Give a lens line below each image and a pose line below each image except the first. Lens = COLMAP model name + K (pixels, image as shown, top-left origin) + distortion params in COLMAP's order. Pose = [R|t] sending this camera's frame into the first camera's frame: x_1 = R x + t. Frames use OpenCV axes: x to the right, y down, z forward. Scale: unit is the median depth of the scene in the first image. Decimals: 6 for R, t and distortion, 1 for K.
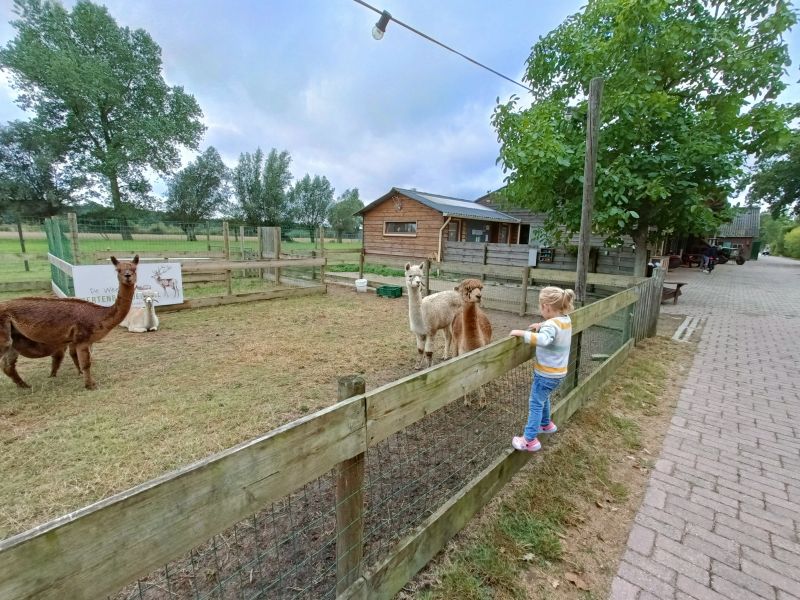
lens RADIAL K [[368.6, 0, 400.0], [0, 368.6, 300.0], [0, 0, 1]] dist [-0.001677, -0.000142]
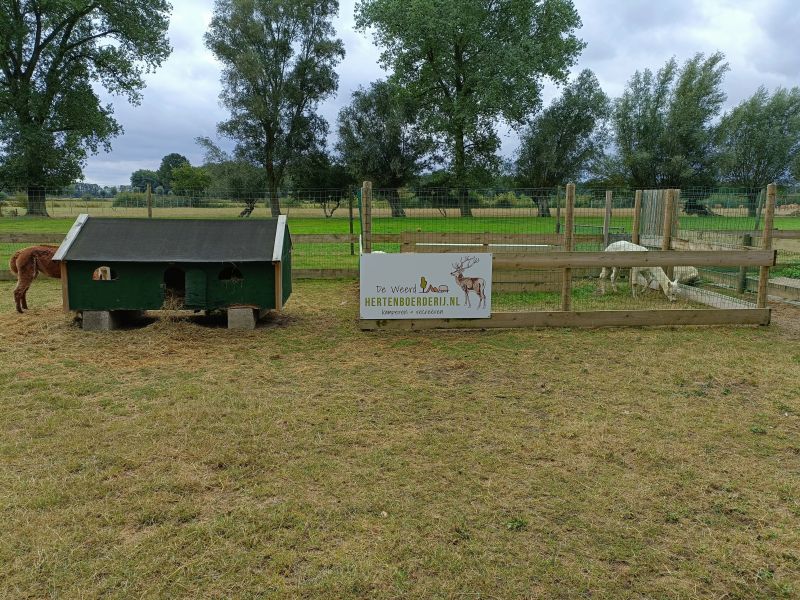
lens RADIAL K [[538.3, 0, 400.0], [0, 538.3, 300.0], [0, 0, 1]] dist [0.021544, -0.000146]
pose [[0.695330, 0.098656, -0.711887, -0.027240], [-0.100492, 0.994149, 0.039618, -0.022726], [0.711630, 0.043992, 0.701175, 0.135055]]
